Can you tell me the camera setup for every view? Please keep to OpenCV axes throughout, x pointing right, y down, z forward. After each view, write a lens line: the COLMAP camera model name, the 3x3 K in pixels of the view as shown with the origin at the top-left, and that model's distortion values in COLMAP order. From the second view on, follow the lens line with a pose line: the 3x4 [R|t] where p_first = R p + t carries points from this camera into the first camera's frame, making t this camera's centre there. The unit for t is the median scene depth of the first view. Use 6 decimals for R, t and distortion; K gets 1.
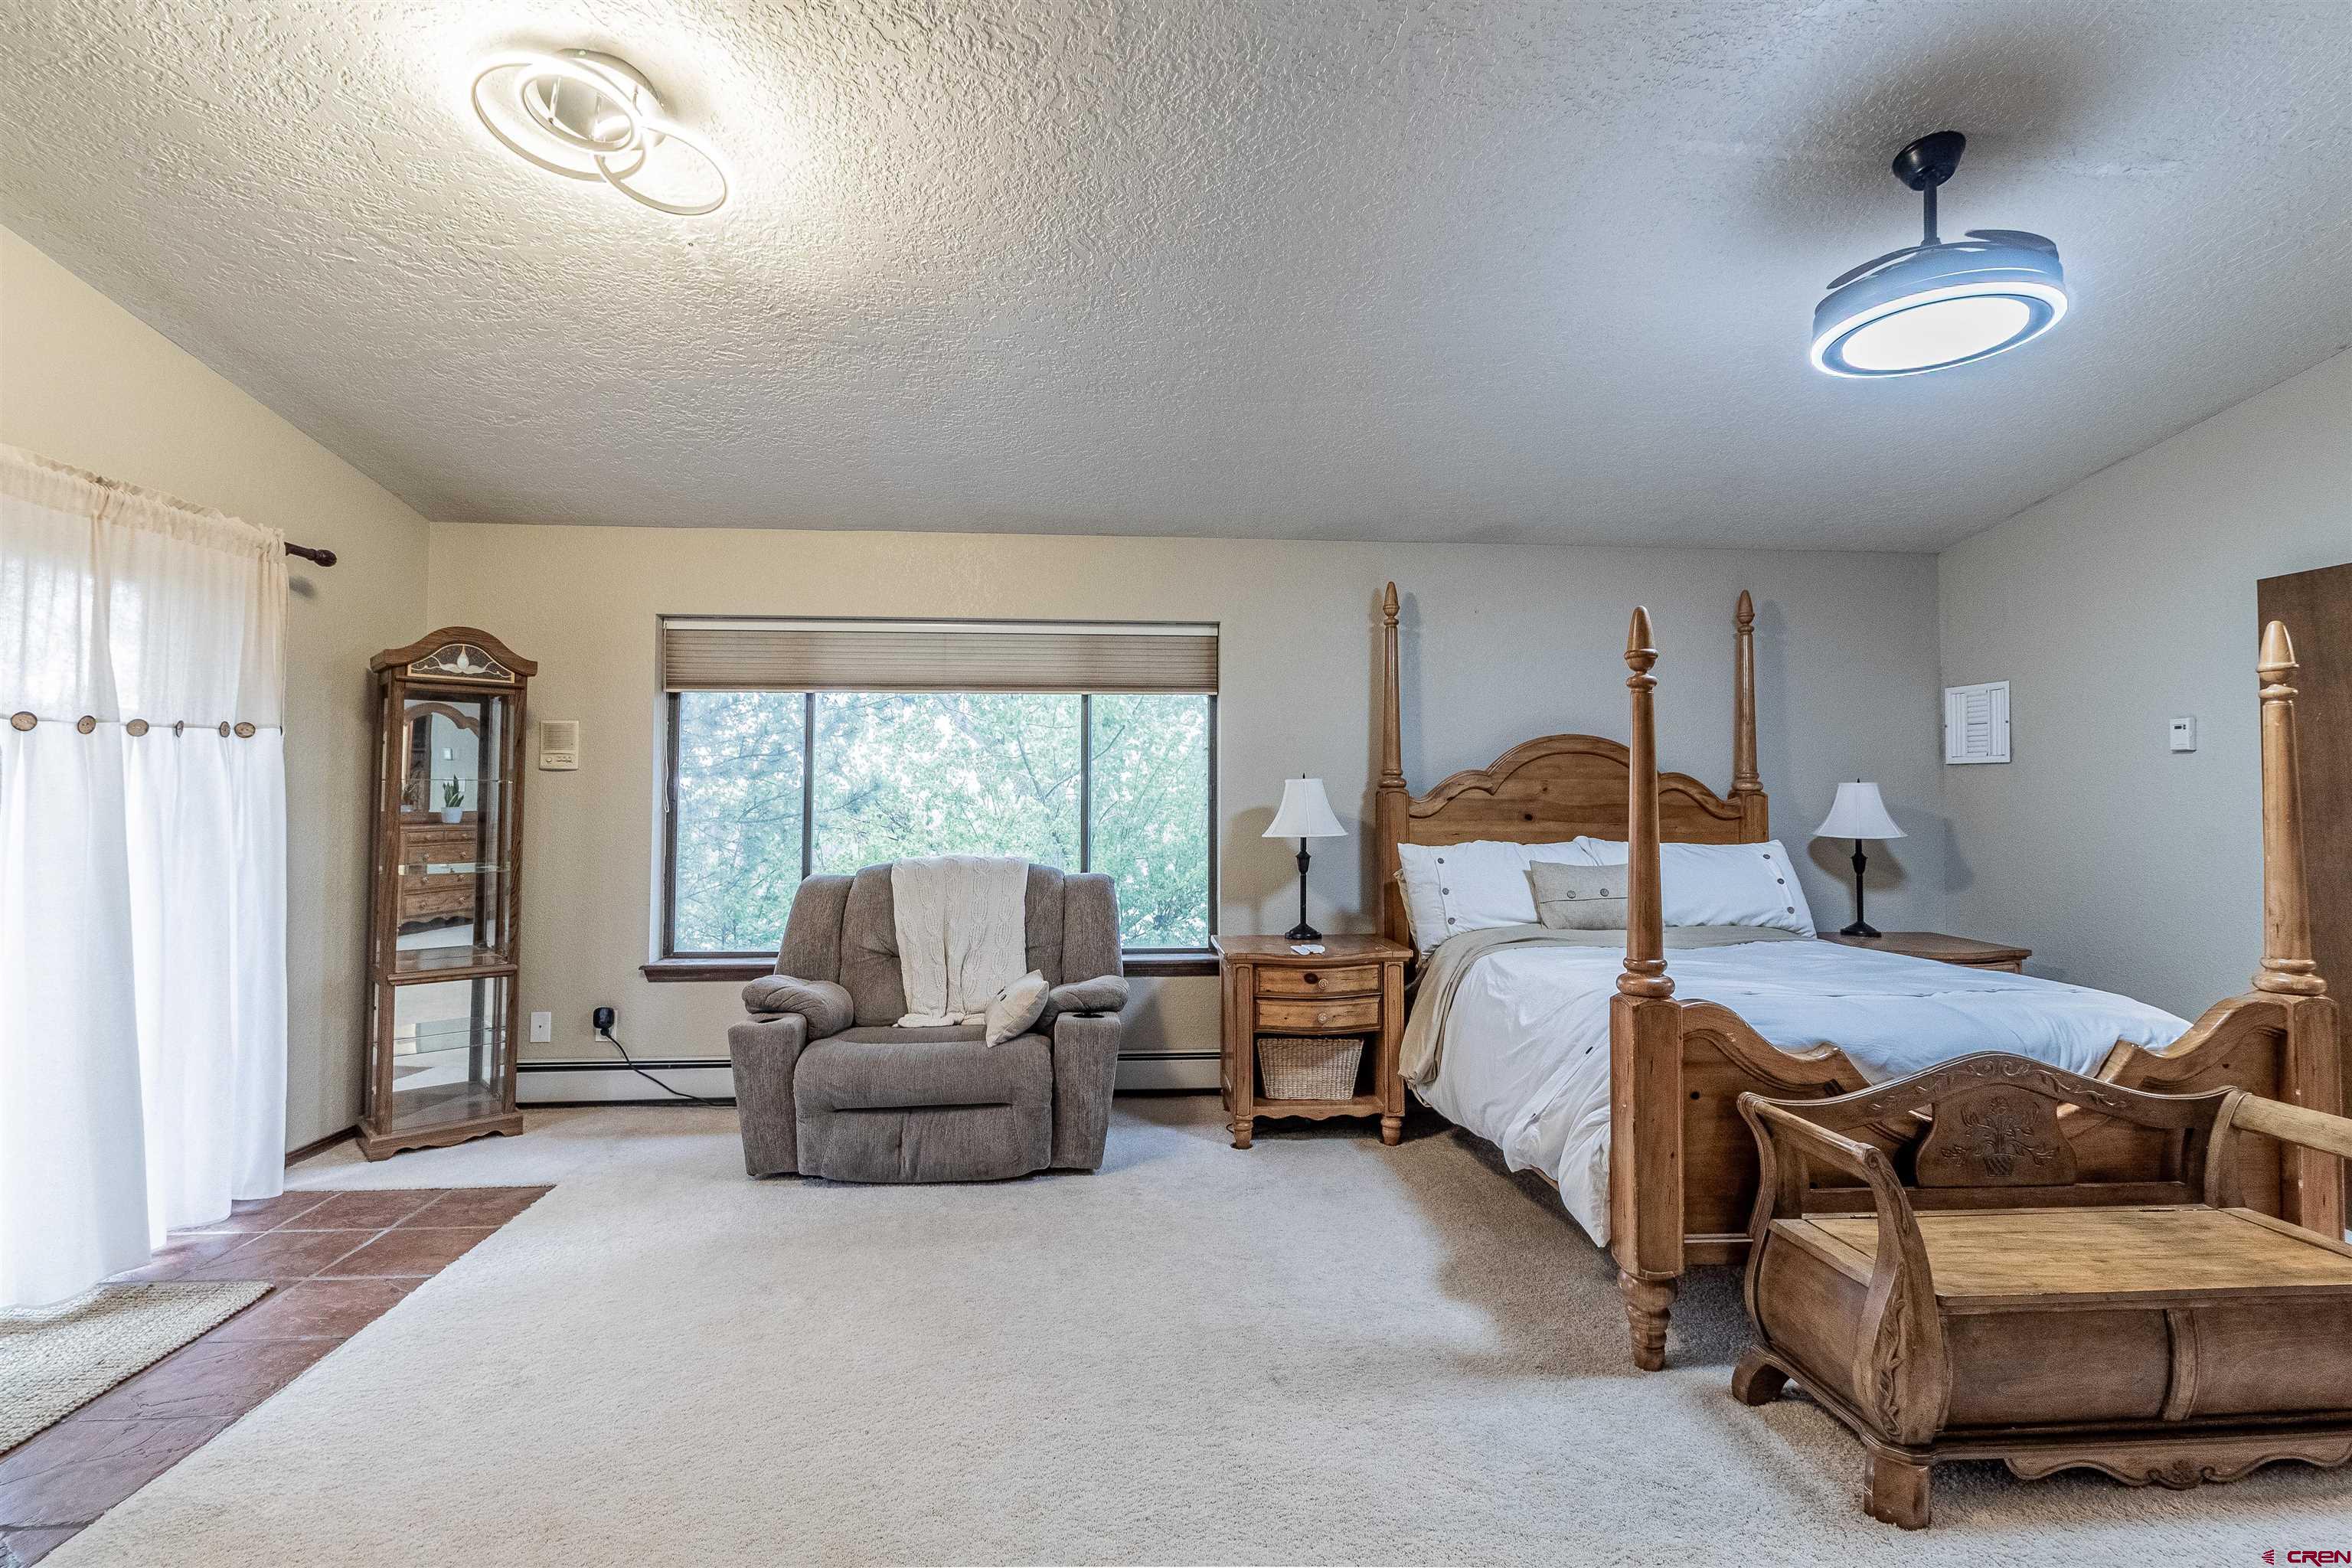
lens RADIAL K [[1086.0, 0, 1180.0], [0, 1086.0, 756.0], [0, 0, 1]] dist [0.002608, 0.000691]
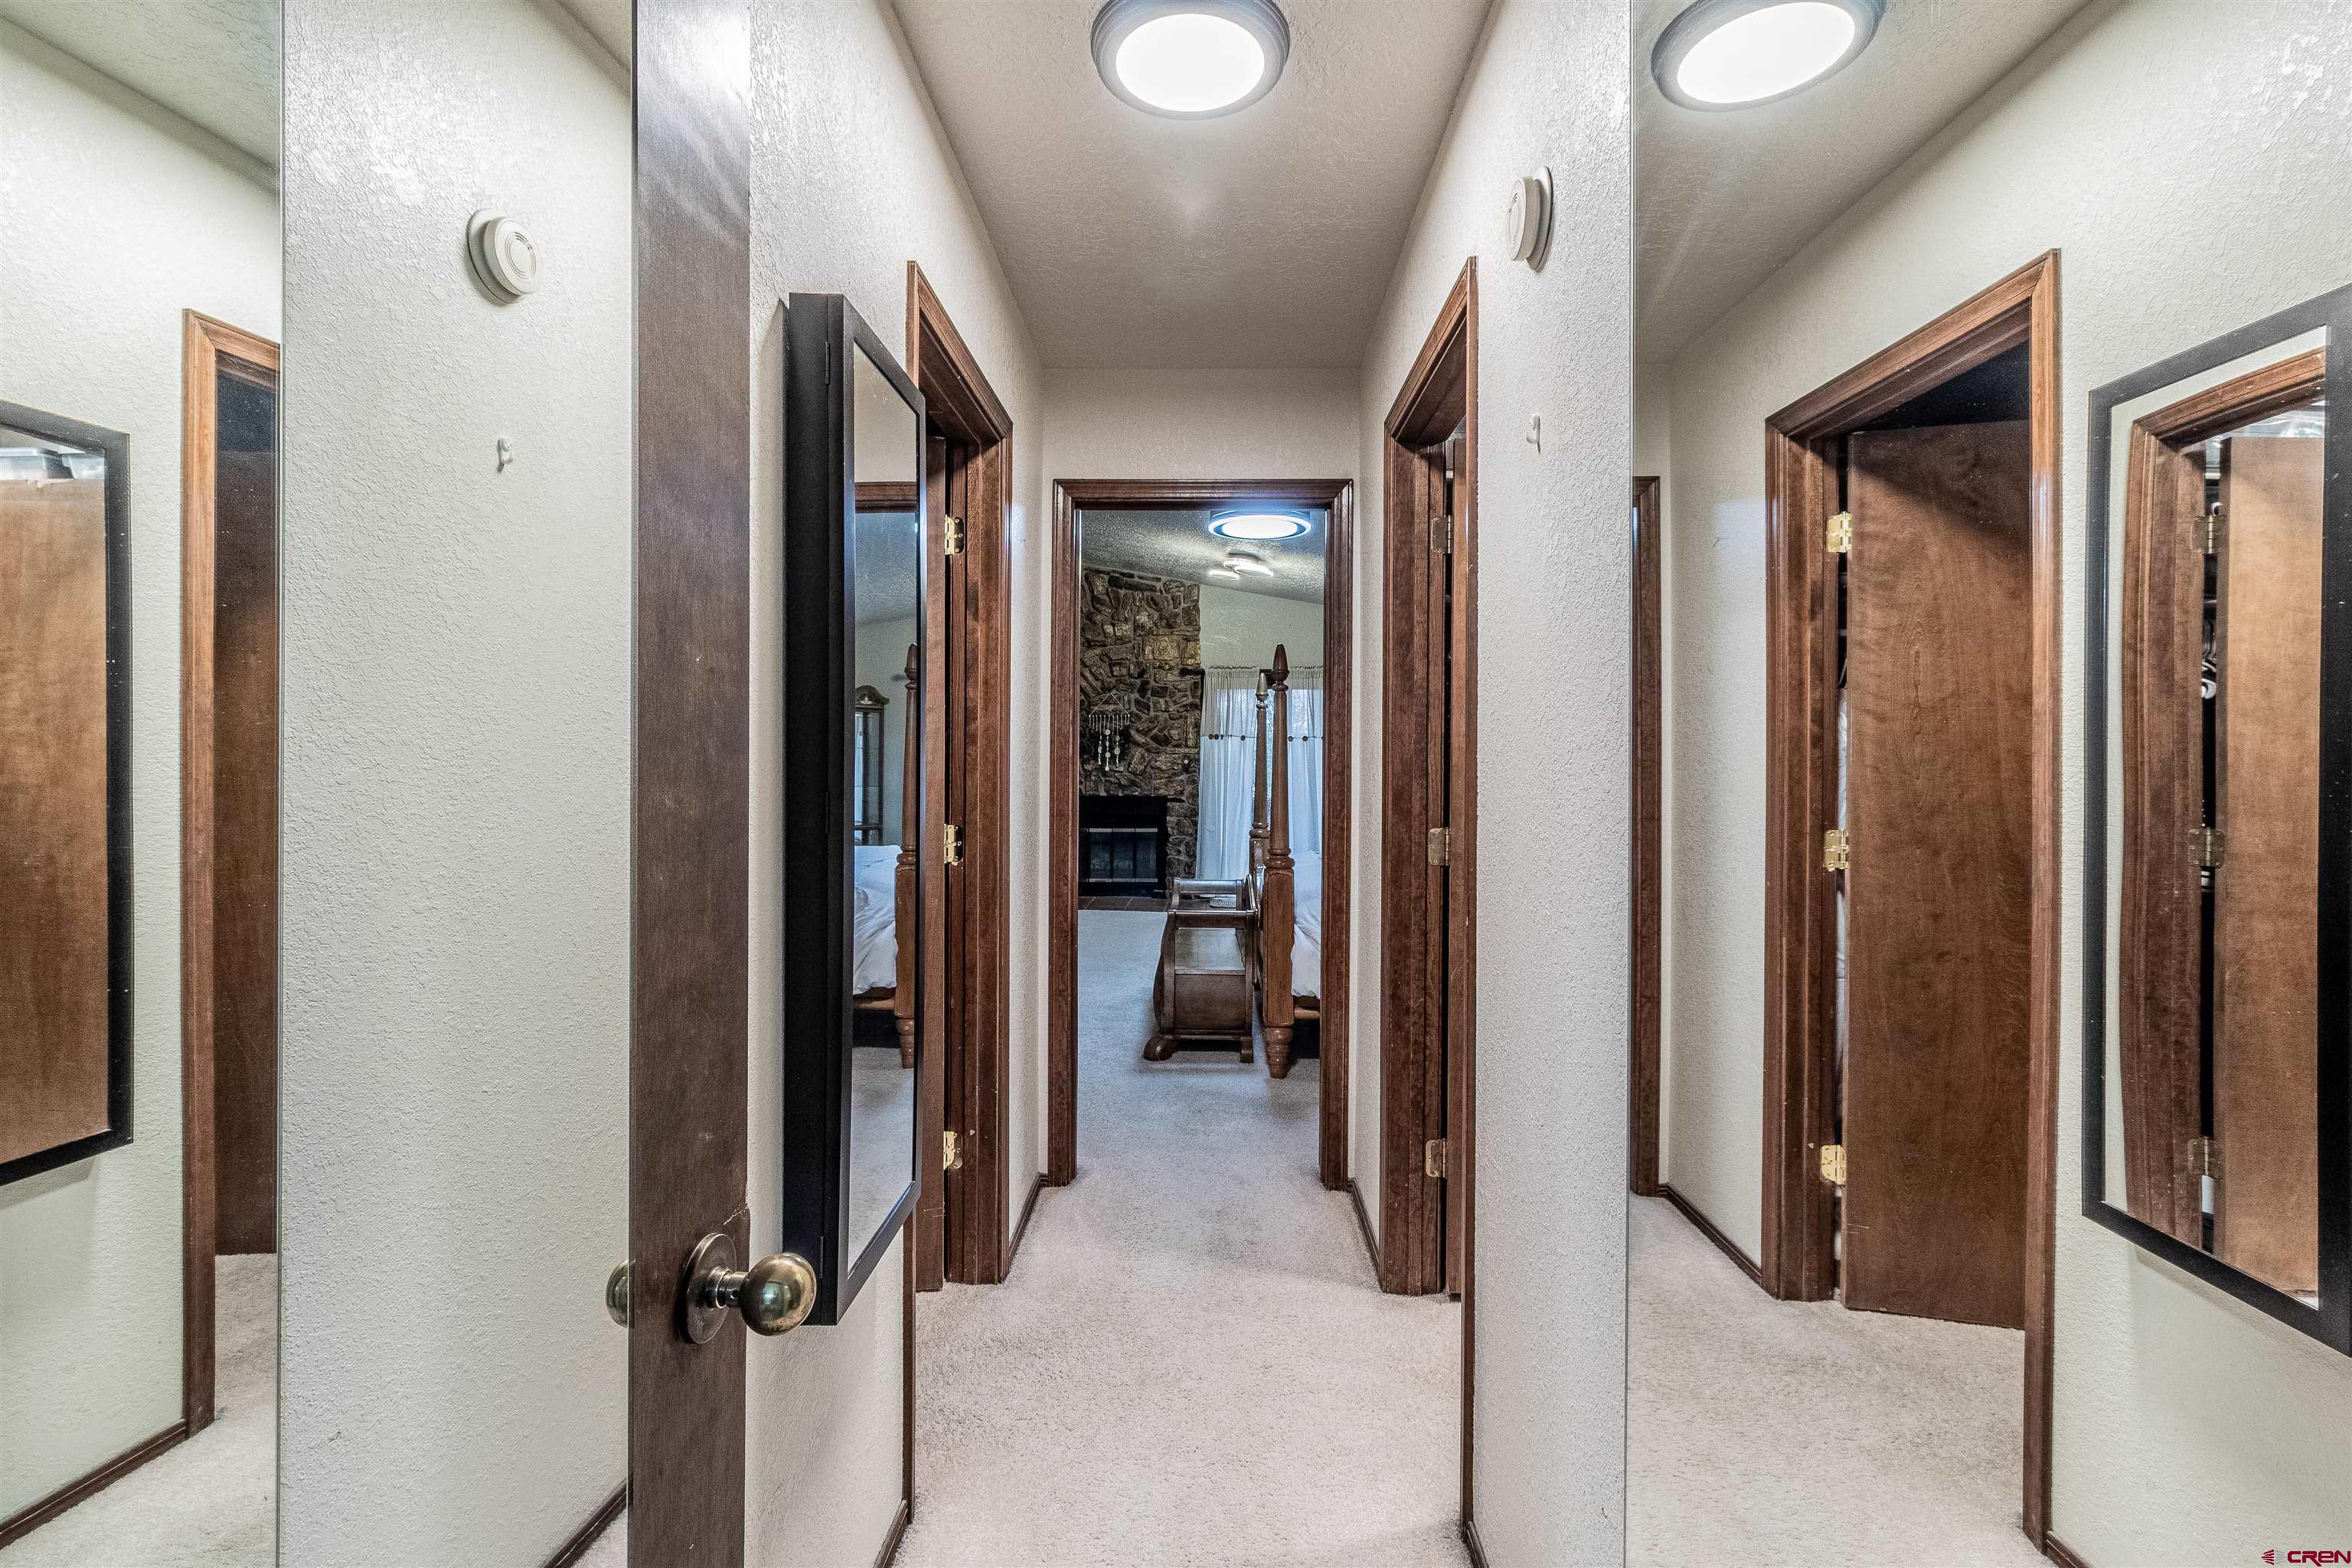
lens RADIAL K [[1086.0, 0, 1172.2], [0, 1086.0, 770.0], [0, 0, 1]] dist [0.002608, 0.000691]
pose [[-0.106244, 0.001307, -0.994339, 1.943838], [0.036461, 0.999332, -0.002582, 0.051337], [0.993671, -0.036529, -0.106221, 0.730756]]
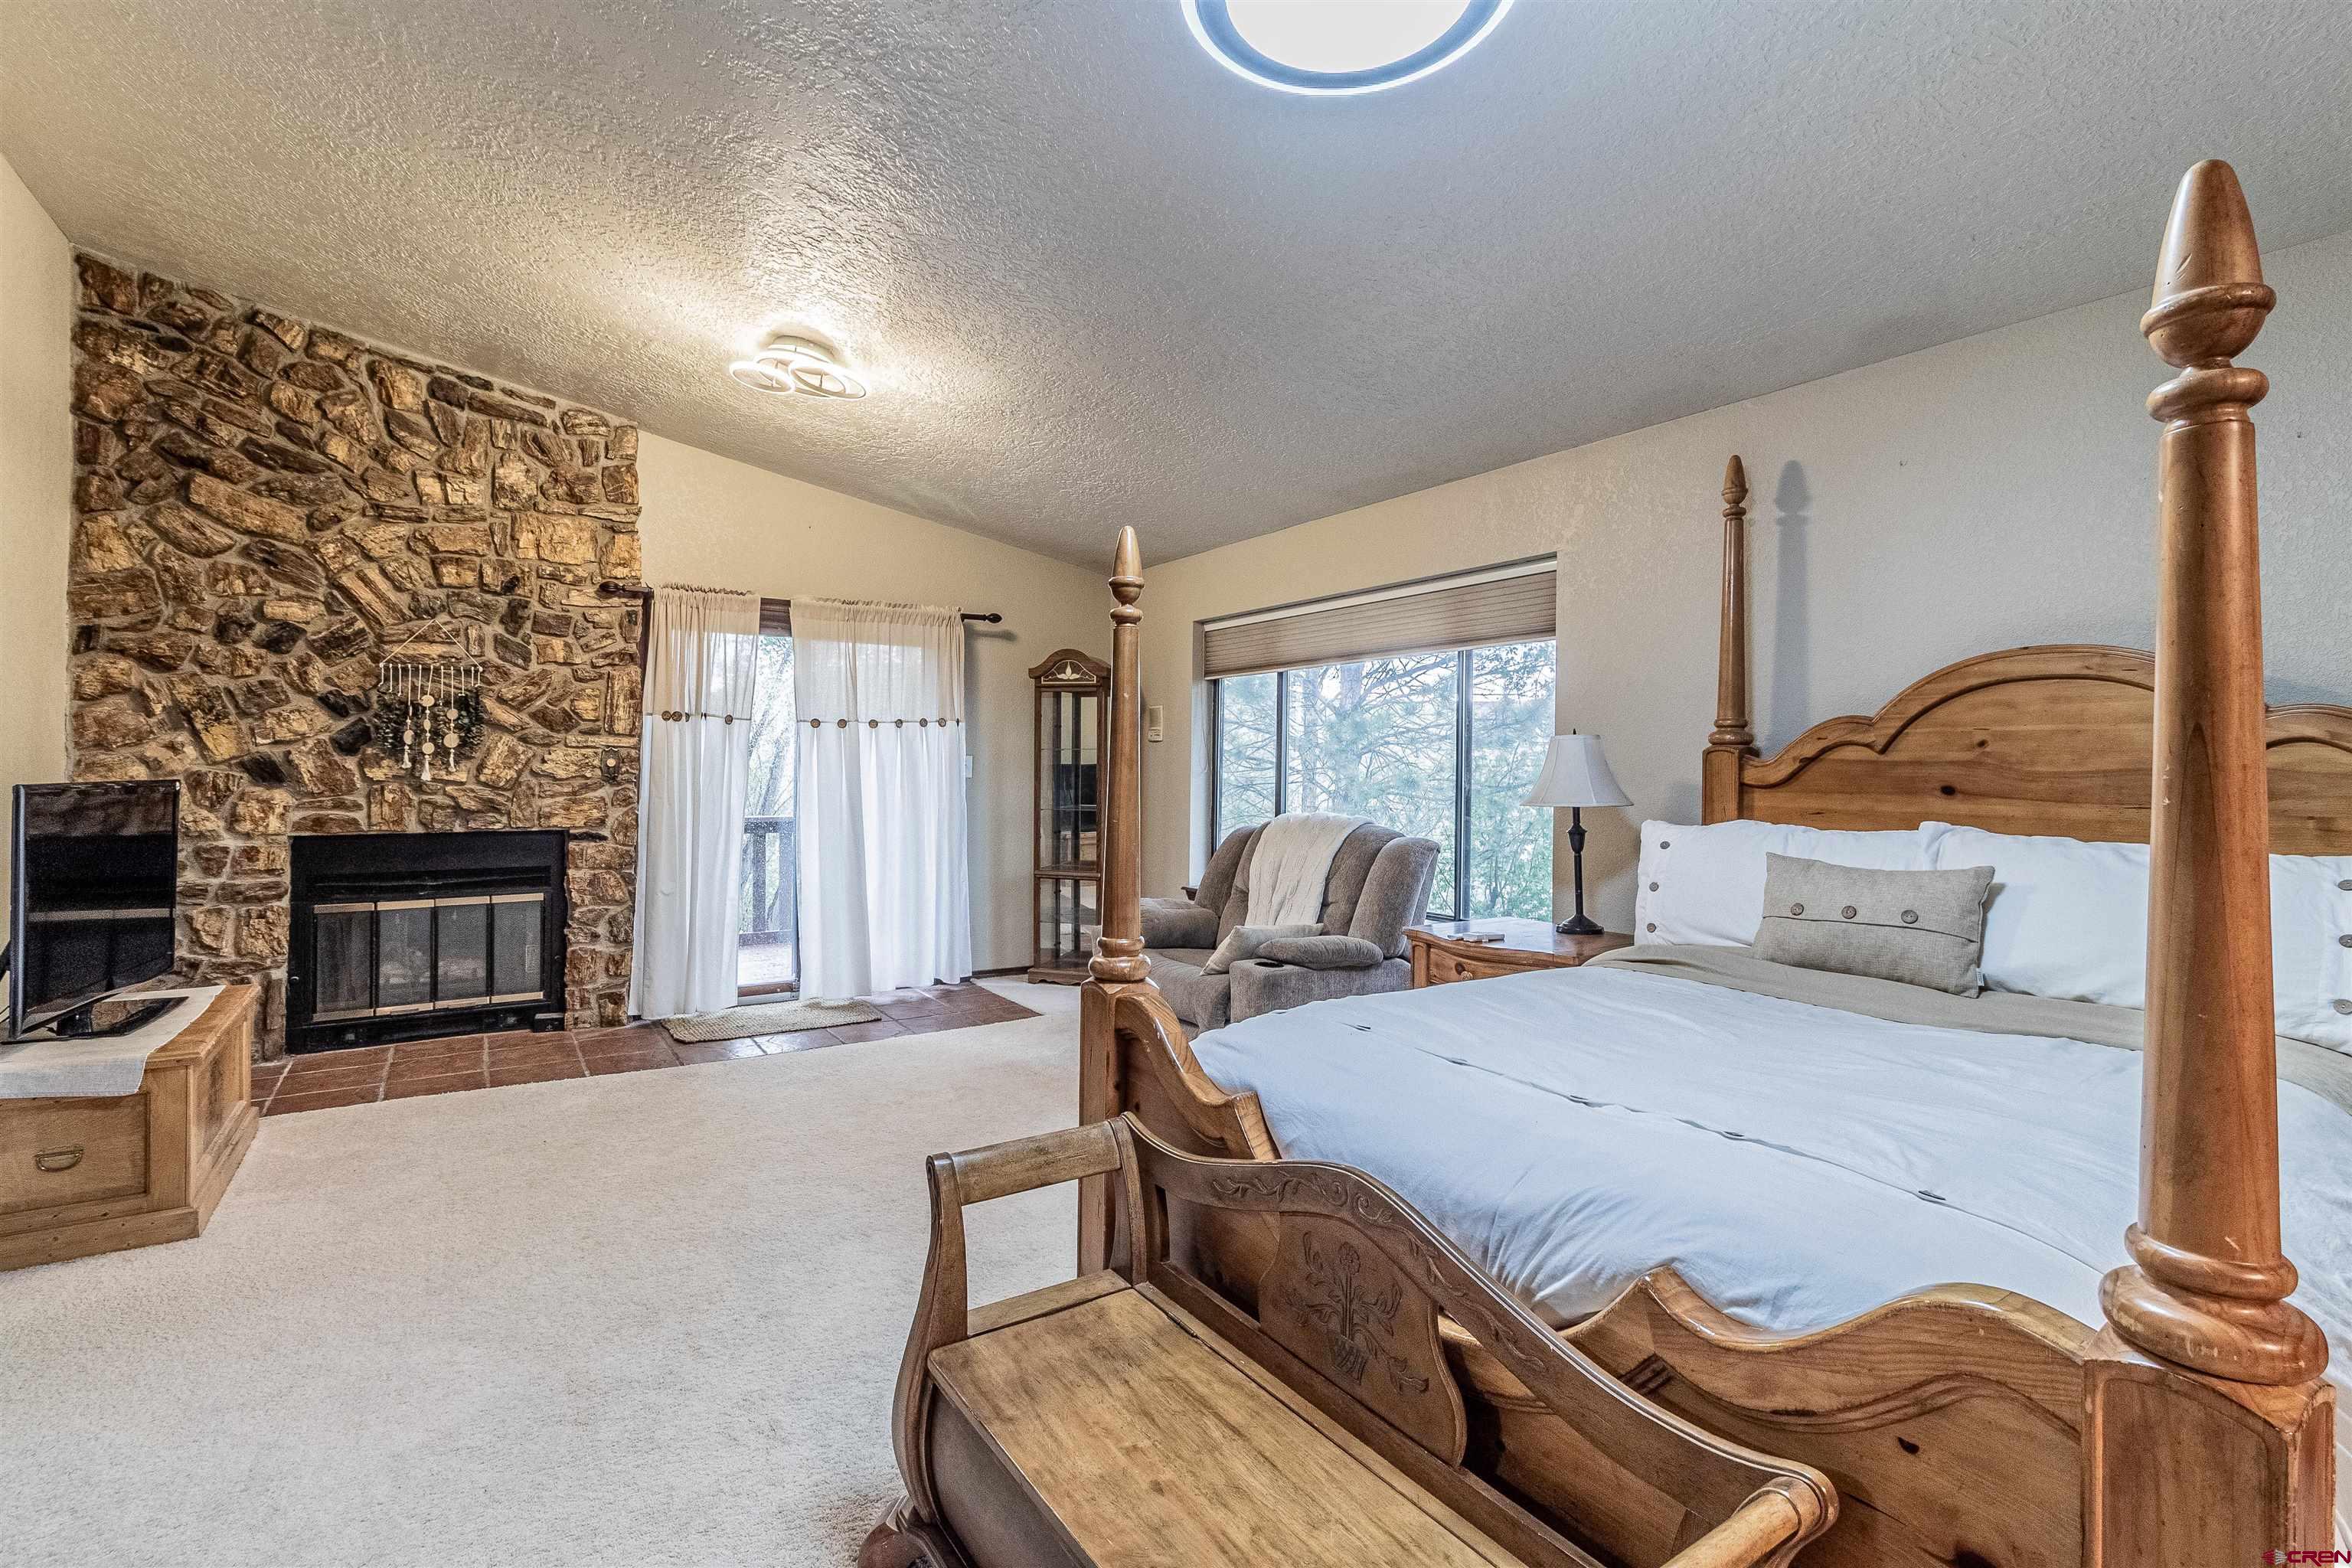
lens RADIAL K [[1086.0, 0, 1184.0], [0, 1086.0, 769.6], [0, 0, 1]] dist [0.002608, 0.000691]
pose [[0.487110, 0.004235, -0.873330, 0.837835], [0.029613, 0.999333, 0.021363, 0.025392], [0.872838, -0.036268, 0.486660, 0.437925]]
